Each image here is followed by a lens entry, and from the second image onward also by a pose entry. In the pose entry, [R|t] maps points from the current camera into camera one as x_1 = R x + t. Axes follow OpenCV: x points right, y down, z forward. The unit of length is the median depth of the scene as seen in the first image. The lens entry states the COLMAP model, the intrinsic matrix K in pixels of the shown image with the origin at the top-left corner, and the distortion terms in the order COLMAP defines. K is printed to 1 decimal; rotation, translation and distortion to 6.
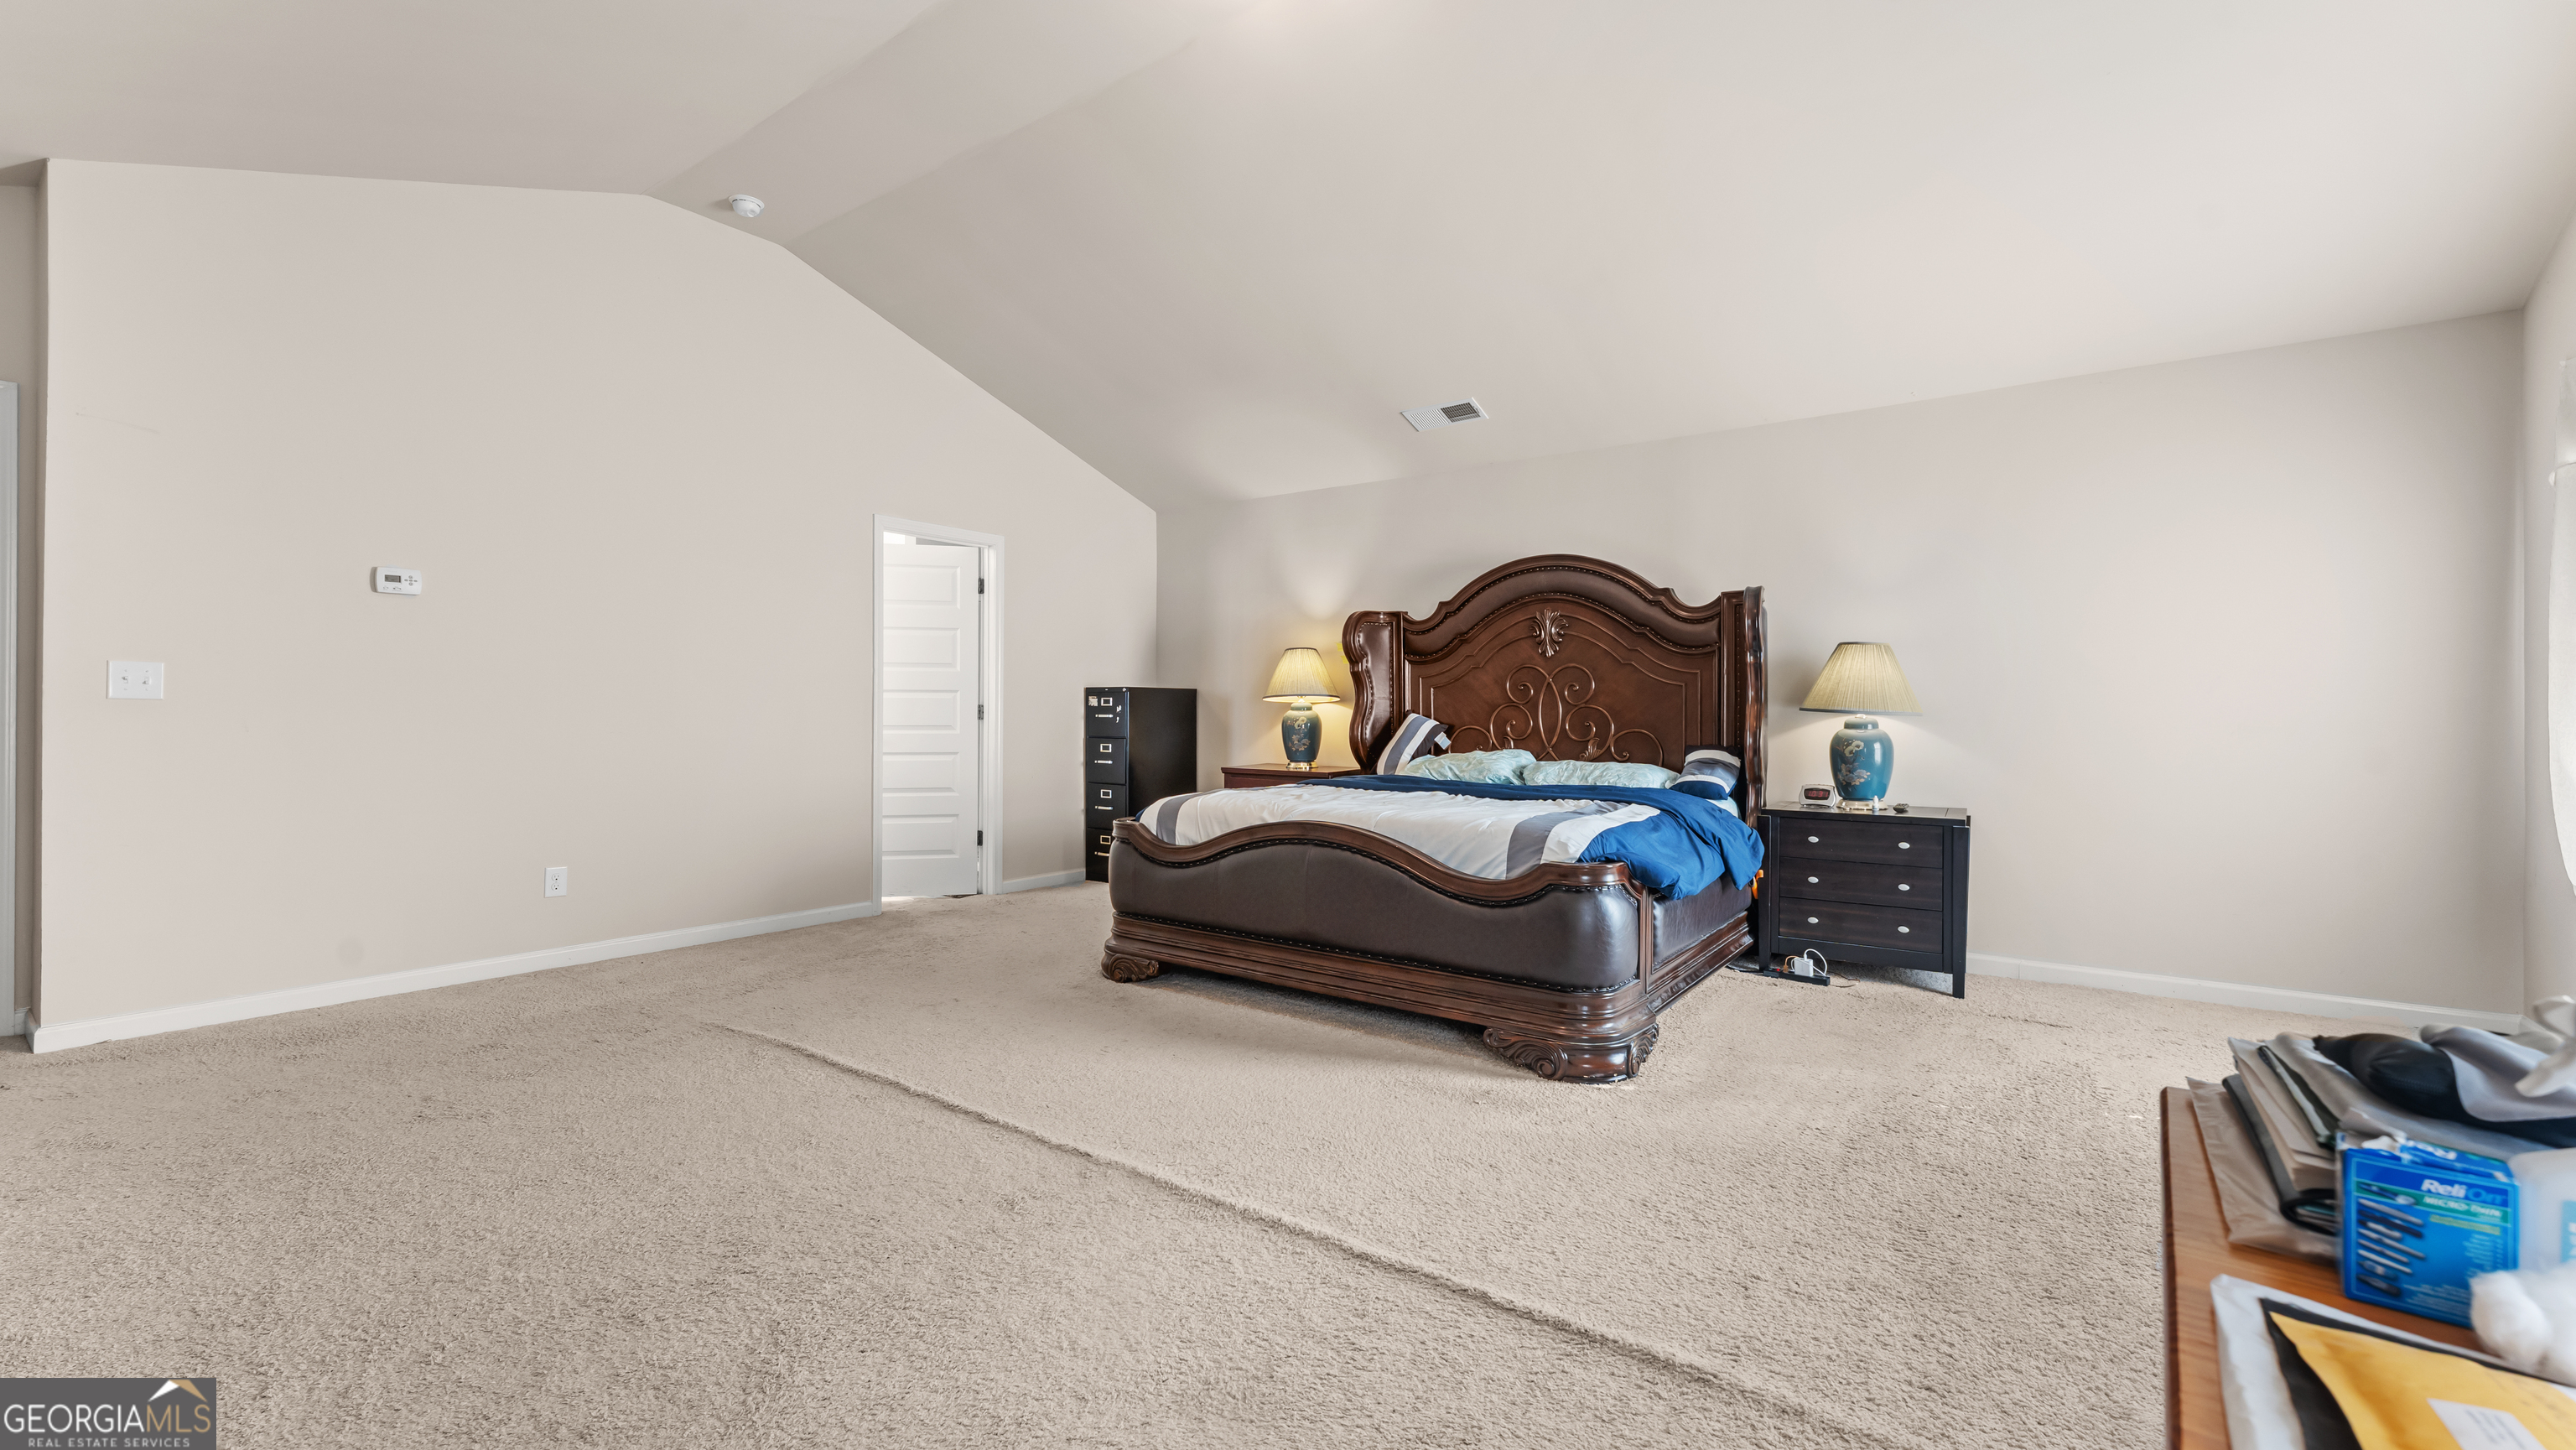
lens RADIAL K [[1027.0, 0, 1270.3], [0, 1027.0, 719.0], [0, 0, 1]] dist [0.001339, -0.000088]
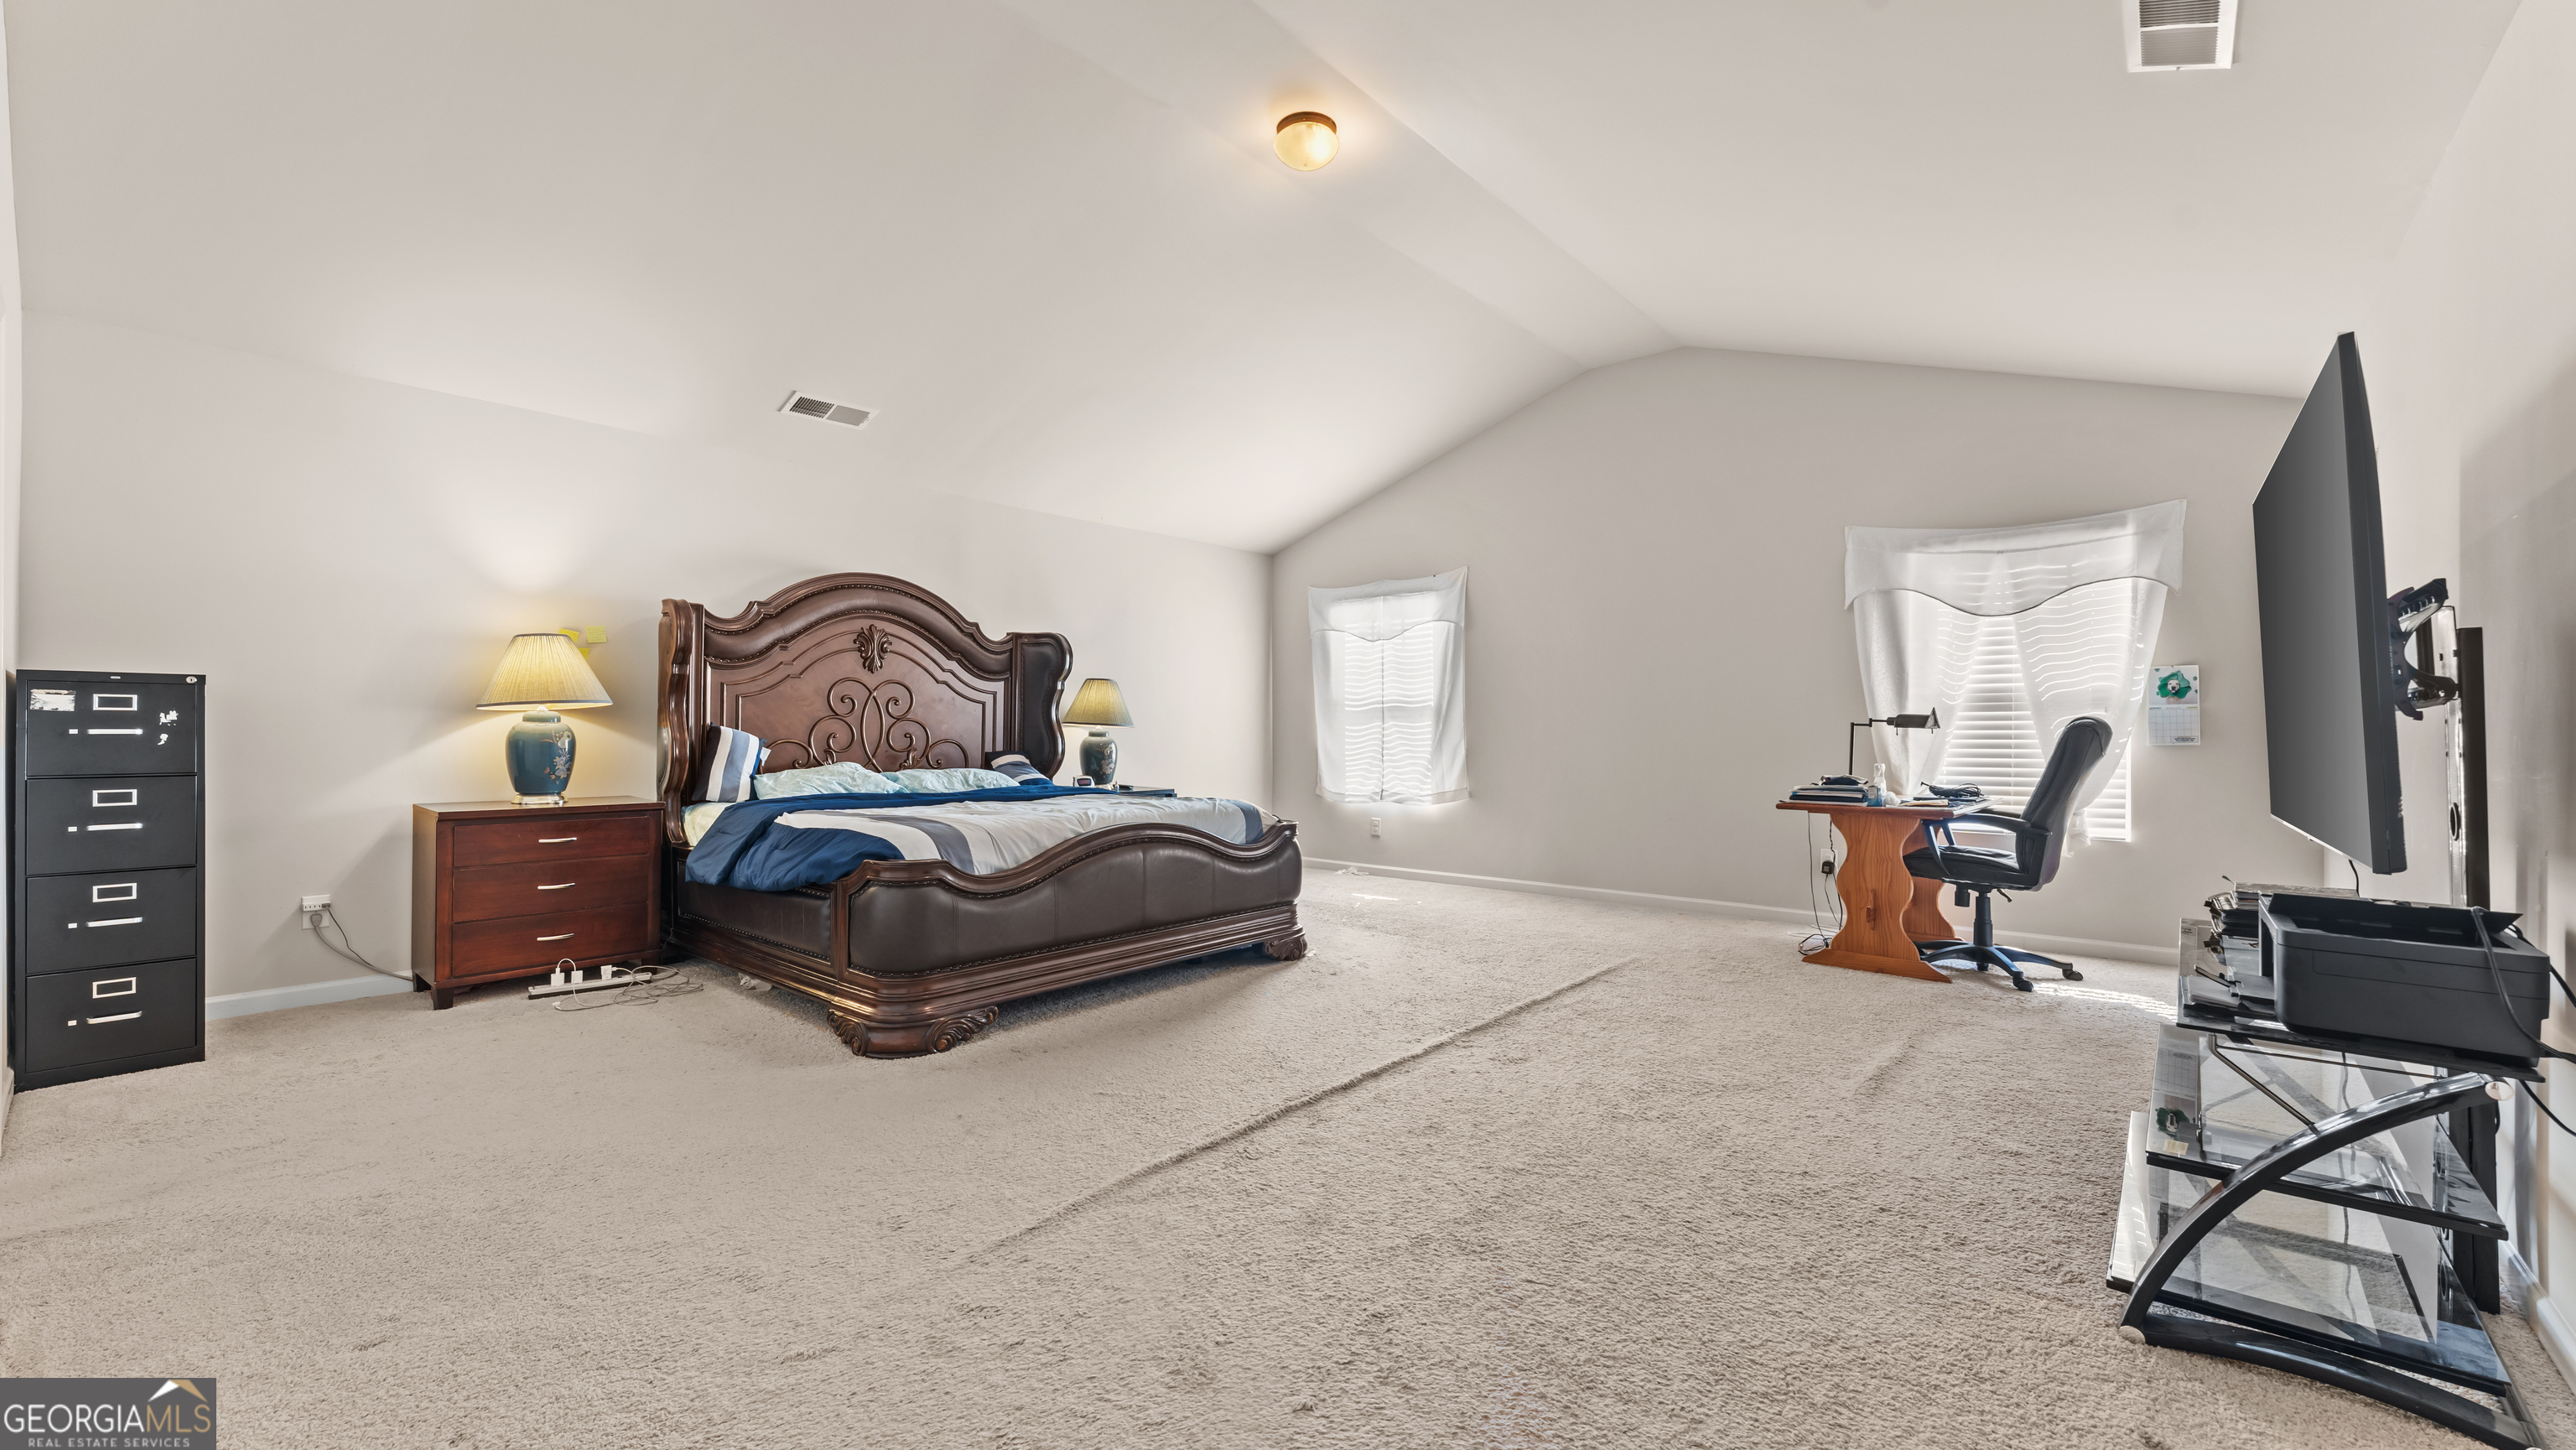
lens RADIAL K [[1027.0, 0, 1269.6], [0, 1027.0, 718.3], [0, 0, 1]] dist [0.001339, -0.000088]
pose [[0.089203, 0.004402, 0.996004, -0.737725], [0.003051, 0.999984, -0.004693, -0.006852], [-0.996009, 0.003457, 0.089188, 0.510604]]
